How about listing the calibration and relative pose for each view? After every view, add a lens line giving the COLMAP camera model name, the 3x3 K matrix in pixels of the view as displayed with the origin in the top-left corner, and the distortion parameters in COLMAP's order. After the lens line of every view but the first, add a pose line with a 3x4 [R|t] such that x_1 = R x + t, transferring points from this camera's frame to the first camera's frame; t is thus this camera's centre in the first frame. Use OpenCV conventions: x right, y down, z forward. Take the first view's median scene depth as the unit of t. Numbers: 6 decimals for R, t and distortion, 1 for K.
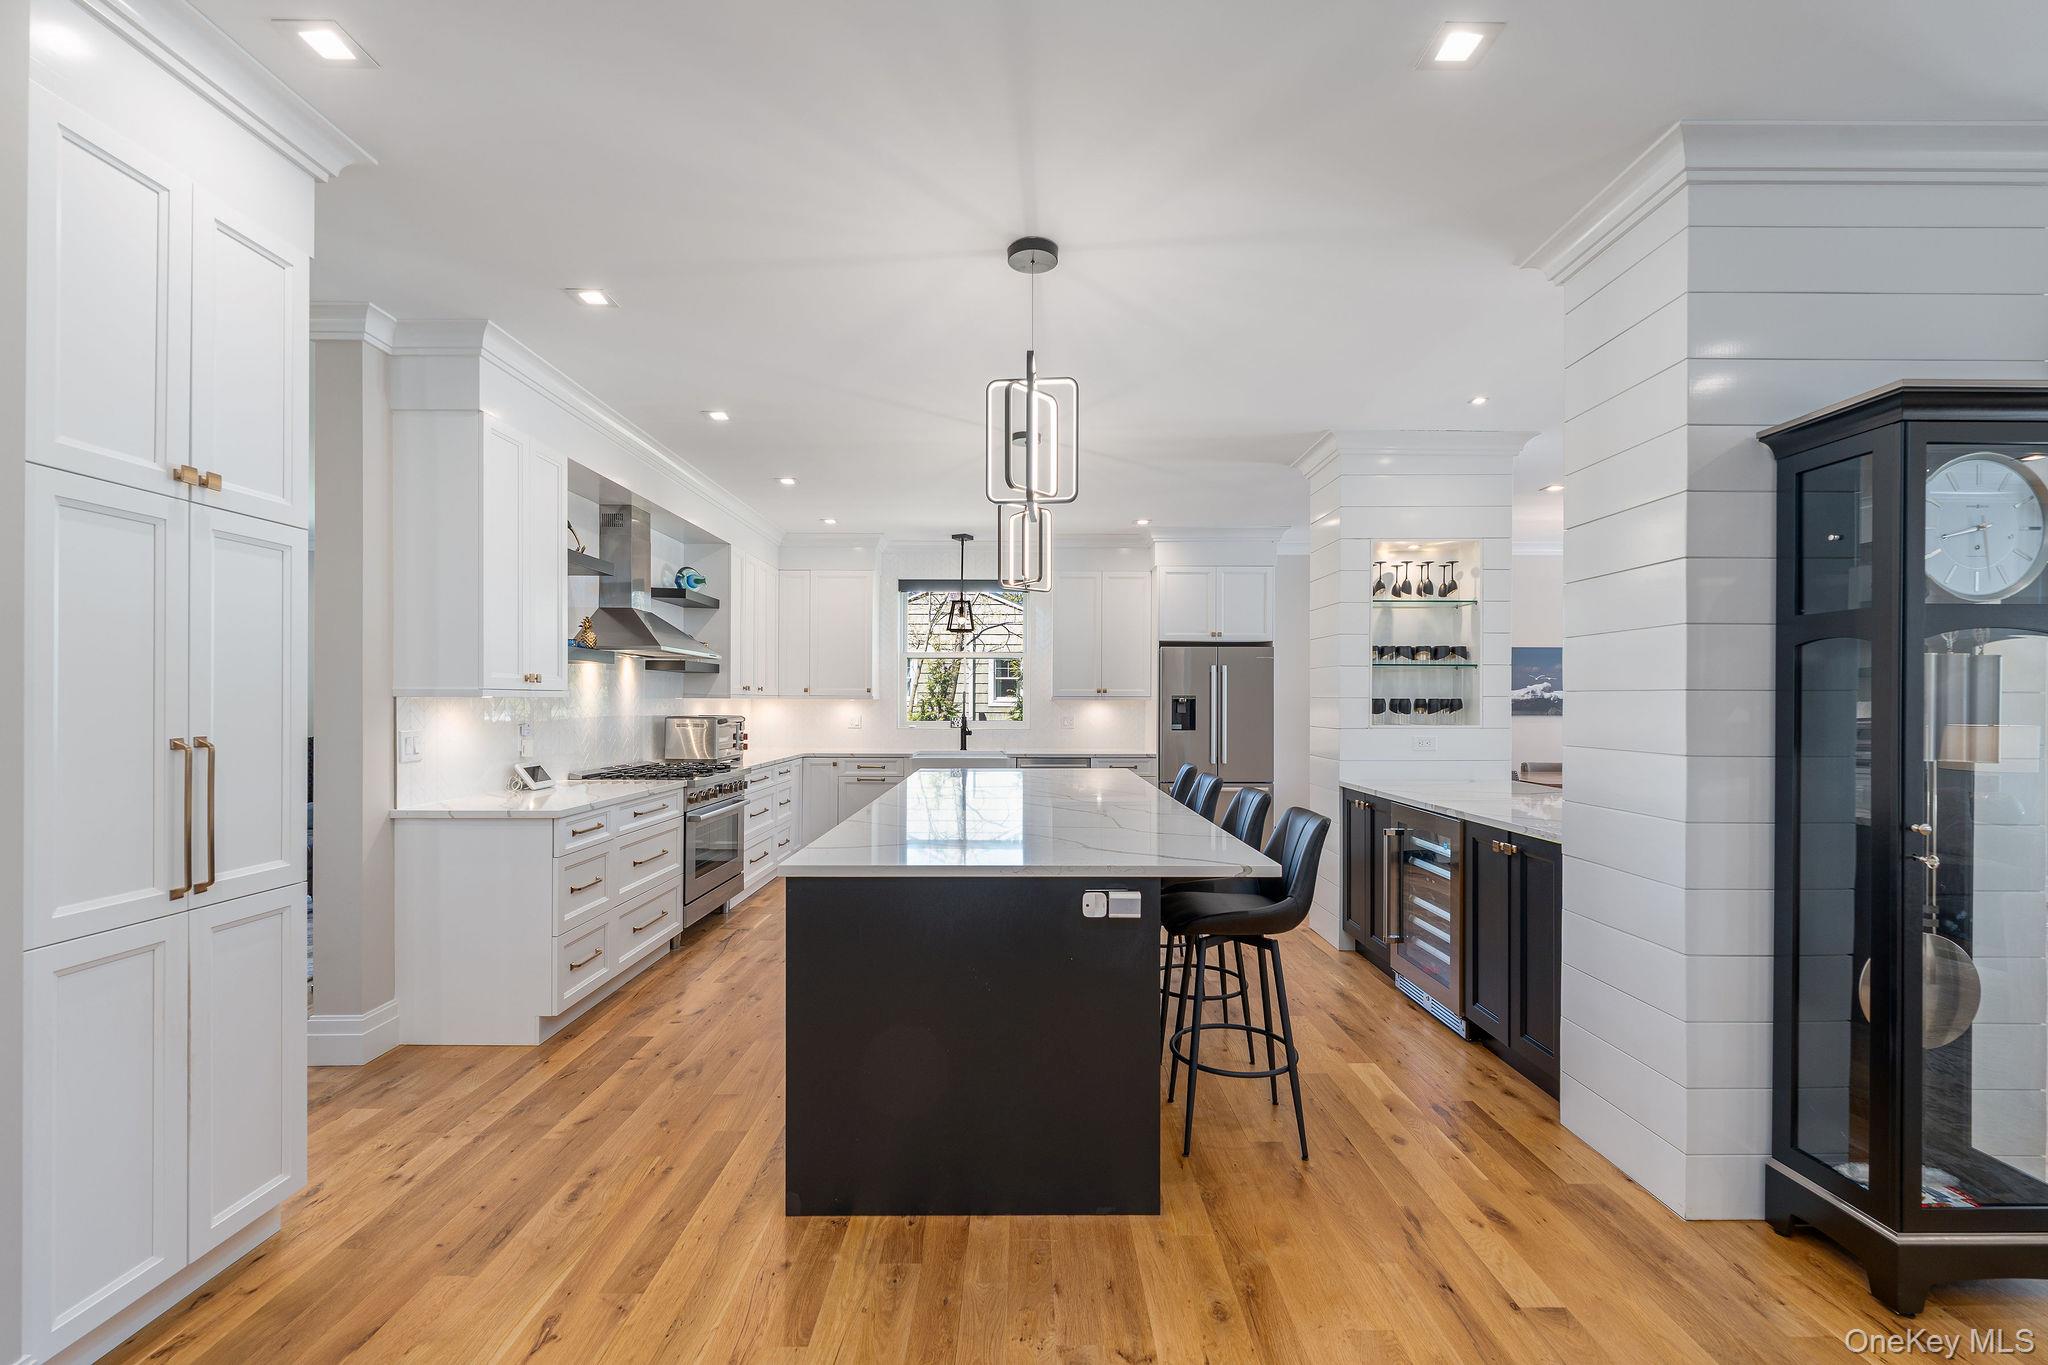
lens RADIAL K [[841.0, 0, 1024.5], [0, 841.0, 705.4], [0, 0, 1]] dist [0.001038, -0.000064]
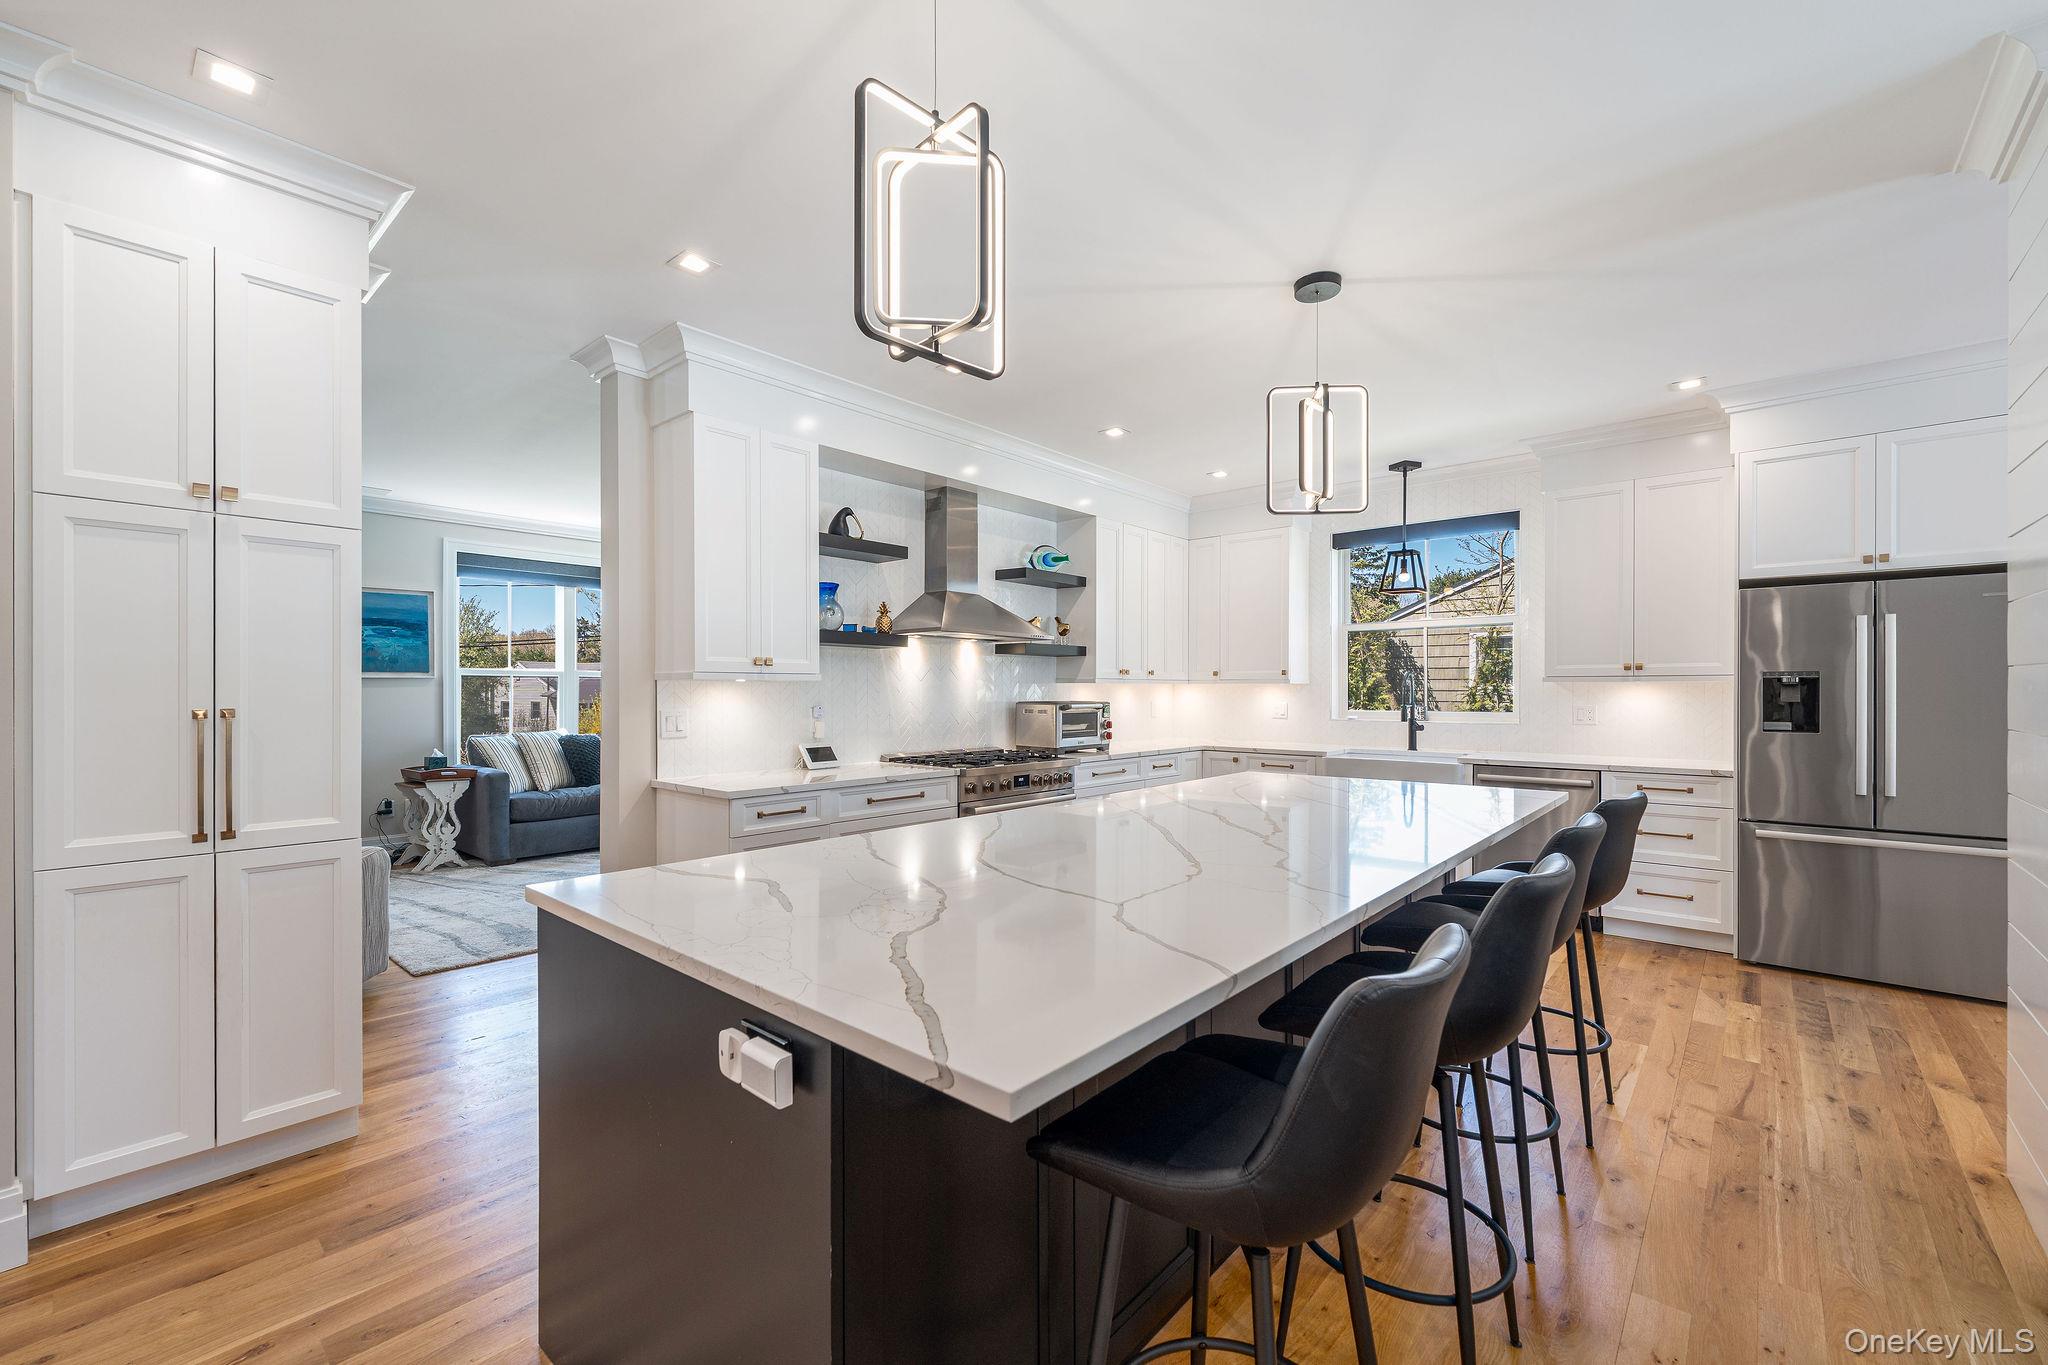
lens RADIAL K [[835.7, 0, 1025.9], [0, 835.7, 694.5], [0, 0, 1]] dist [0.000326, -0.000028]
pose [[0.748644, -0.000332, -0.662973, 0.227950], [-0.000423, 0.999999, -0.000979, 0.006028], [0.662972, 0.001014, 0.748643, 0.297952]]
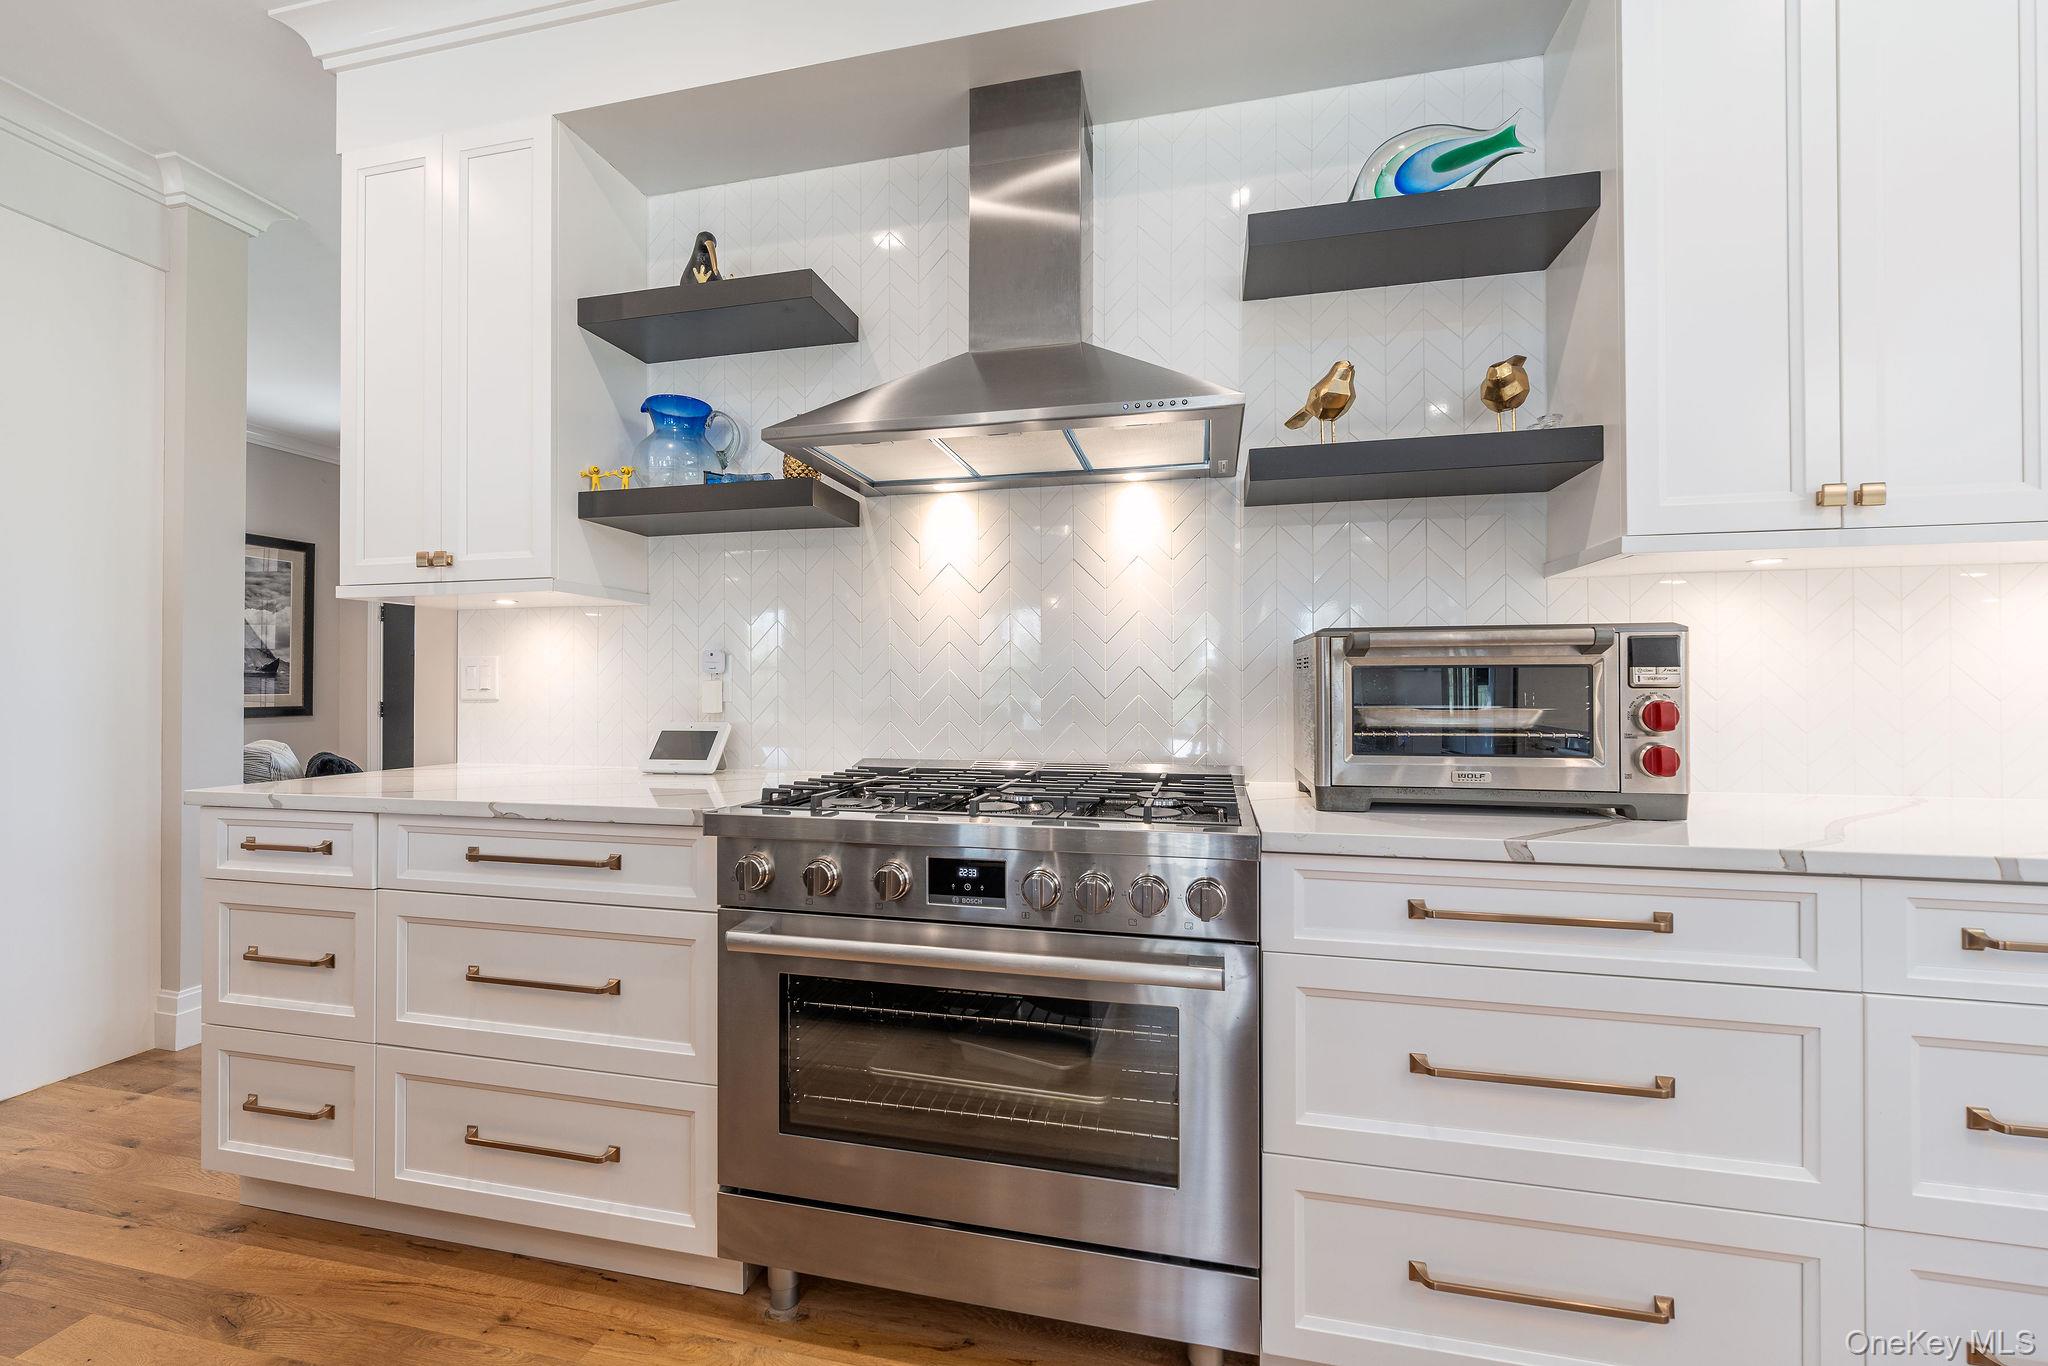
lens RADIAL K [[823.8, 0, 1021.0], [0, 823.8, 673.5], [0, 0, 1]] dist [-0.000322, -0.000394]
pose [[-0.229789, -0.011538, -0.973172, -0.093903], [-0.001991, 0.999933, -0.011385, 0.032647], [0.973239, -0.000678, -0.229796, 1.004165]]
